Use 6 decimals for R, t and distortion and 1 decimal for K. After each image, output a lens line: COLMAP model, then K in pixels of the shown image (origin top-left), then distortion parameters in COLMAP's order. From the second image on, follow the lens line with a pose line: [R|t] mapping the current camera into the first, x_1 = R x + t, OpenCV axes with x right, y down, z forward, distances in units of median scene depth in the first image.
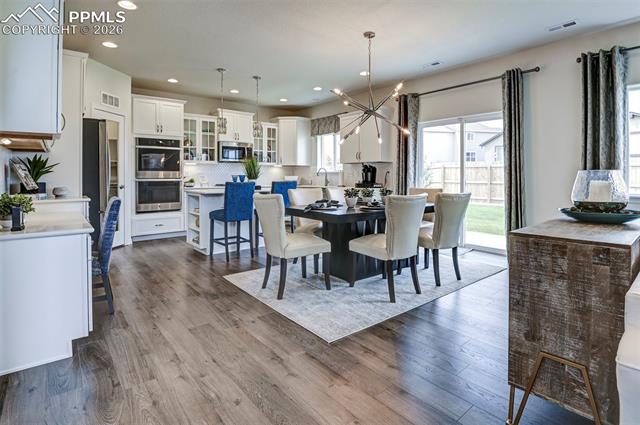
lens RADIAL K [[328.0, 0, 320.8], [0, 328.0, 181.5], [0, 0, 1]] dist [-0.023345, -0.000749]
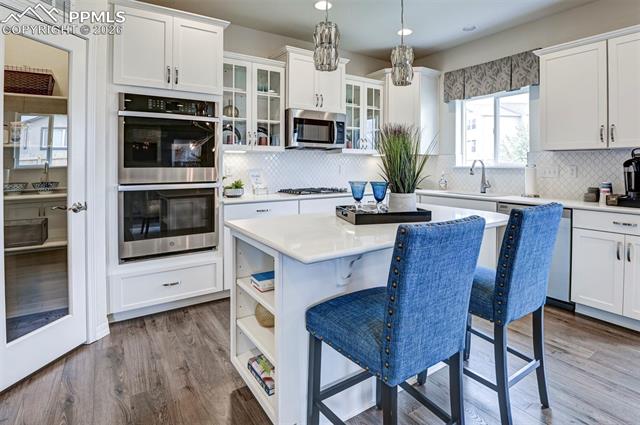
lens RADIAL K [[324.5, 0, 317.0], [0, 324.5, 167.1], [0, 0, 1]] dist [-0.002902, -0.000286]
pose [[0.993544, -0.000621, -0.113447, -0.225242], [-0.000907, 0.999910, -0.013417, -0.025061], [0.113445, 0.013433, 0.993453, 0.535237]]
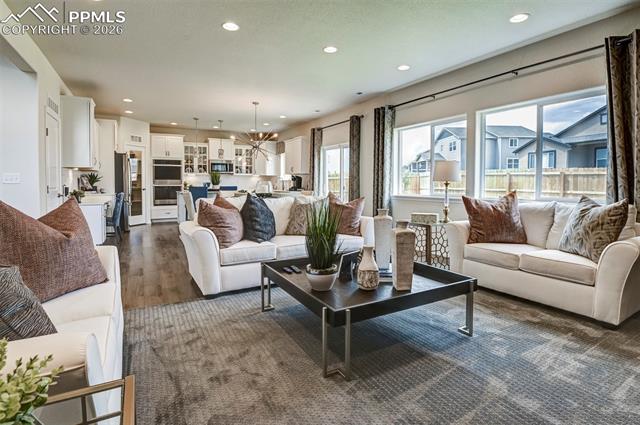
lens RADIAL K [[338.2, 0, 320.6], [0, 338.2, 198.0], [0, 0, 1]] dist [-0.006357, -0.000926]
pose [[0.979417, 0.011802, -0.201502, 0.552646], [-0.006312, 0.999592, 0.027868, 0.006315], [0.201749, -0.026023, 0.979092, -0.461497]]
